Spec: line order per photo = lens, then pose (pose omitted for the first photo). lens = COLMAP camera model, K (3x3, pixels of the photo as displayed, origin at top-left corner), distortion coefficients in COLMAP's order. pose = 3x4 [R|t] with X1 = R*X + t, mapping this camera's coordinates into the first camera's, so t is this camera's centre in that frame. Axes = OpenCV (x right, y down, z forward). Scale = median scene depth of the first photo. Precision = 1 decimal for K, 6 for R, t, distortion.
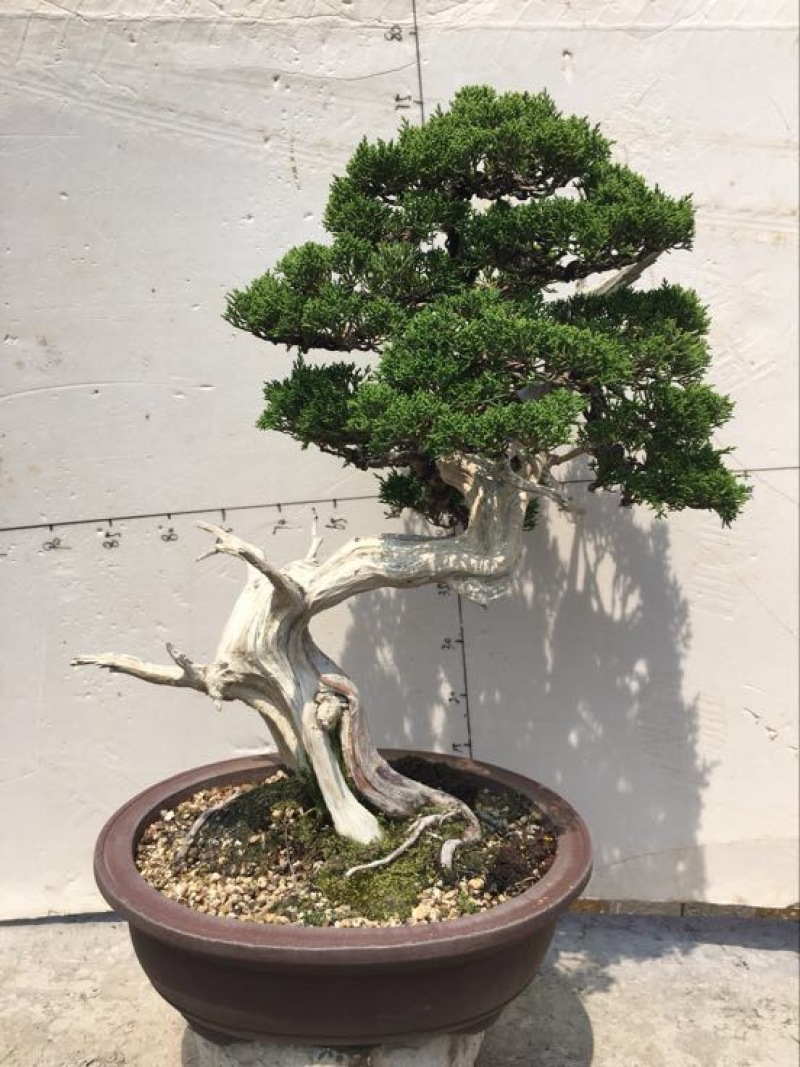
lens RADIAL K [[931.2, 0, 401.8], [0, 931.2, 511.5], [0, 0, 1]] dist [0.091501, -0.130442]
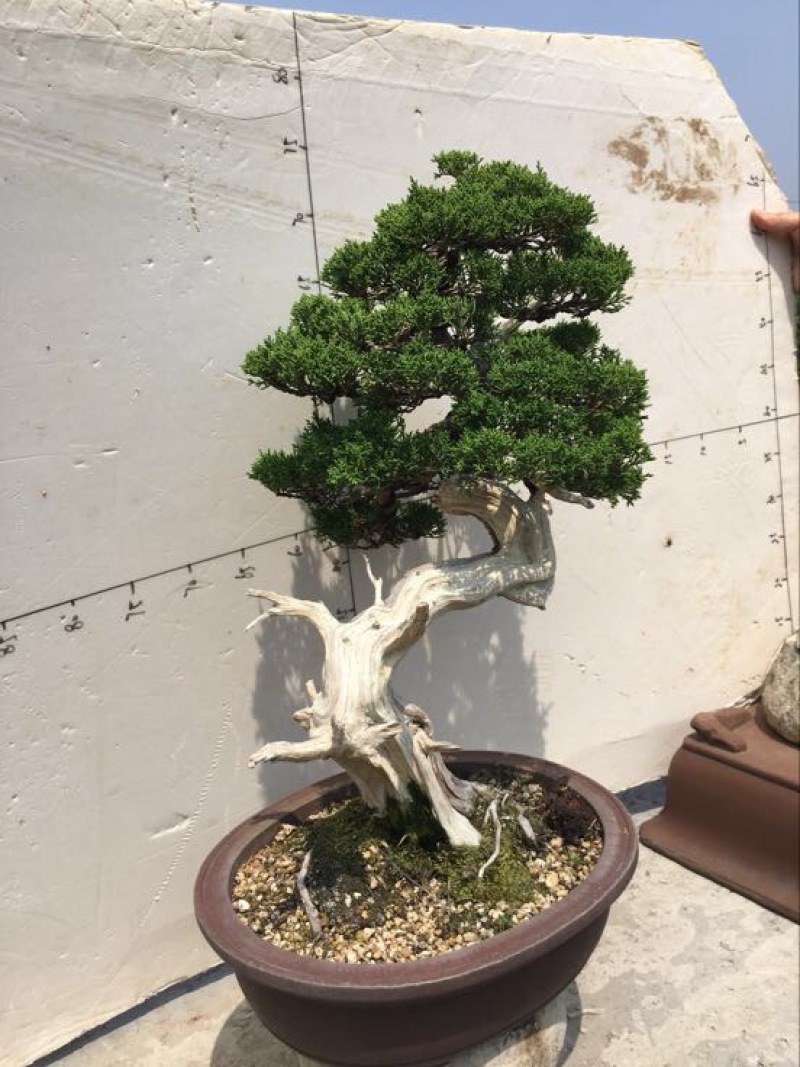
lens RADIAL K [[931.2, 0, 403.3], [0, 931.2, 523.3], [0, 0, 1]] dist [0.091501, -0.130442]
pose [[0.793089, -0.169306, 0.585103, -0.557043], [0.135440, 0.985563, 0.101599, -0.127271], [-0.593857, -0.001330, 0.804570, 0.128828]]
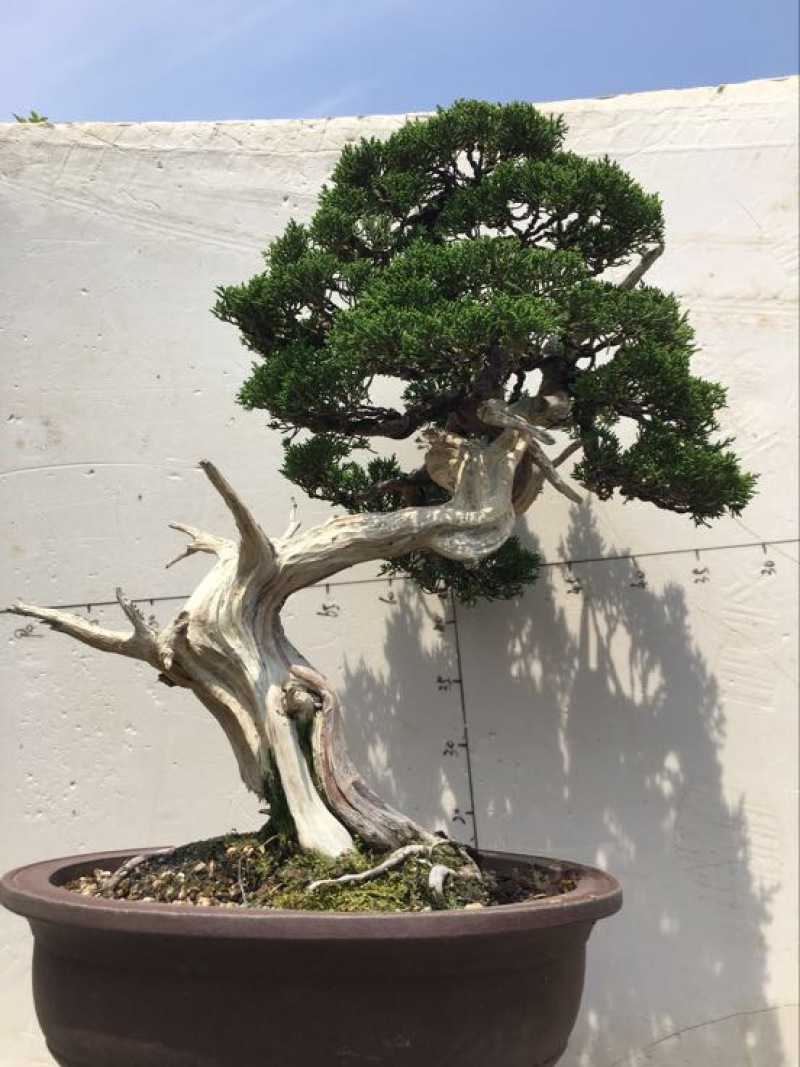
lens RADIAL K [[931.2, 0, 400.4], [0, 931.2, 537.7], [0, 0, 1]] dist [0.091501, -0.130442]
pose [[0.999339, -0.006023, -0.035854, 0.040271], [-0.007674, 0.929016, -0.369959, 0.323388], [0.035537, 0.369990, 0.928356, 0.118574]]
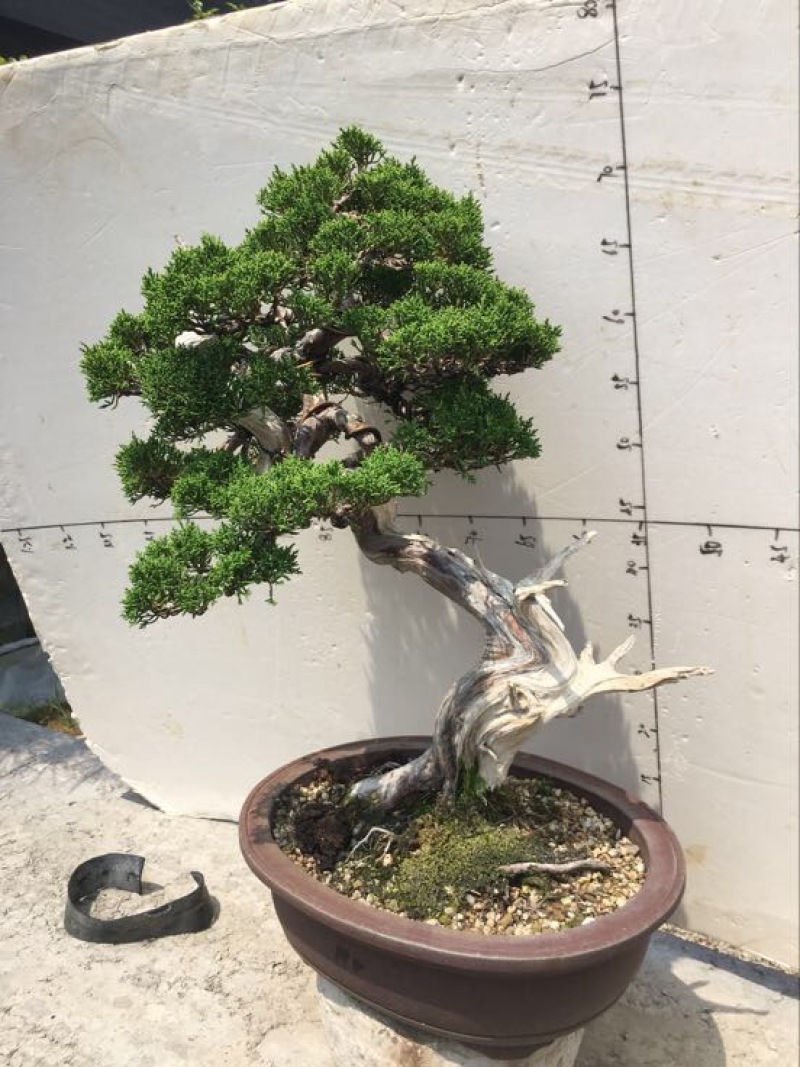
lens RADIAL K [[931.2, 0, 396.3], [0, 931.2, 532.2], [0, 0, 1]] dist [0.091501, -0.130442]
pose [[0.894103, 0.107098, -0.434868, 0.257885], [-0.030143, 0.983175, 0.180159, -0.186284], [0.446846, -0.147973, 0.882288, 0.092503]]
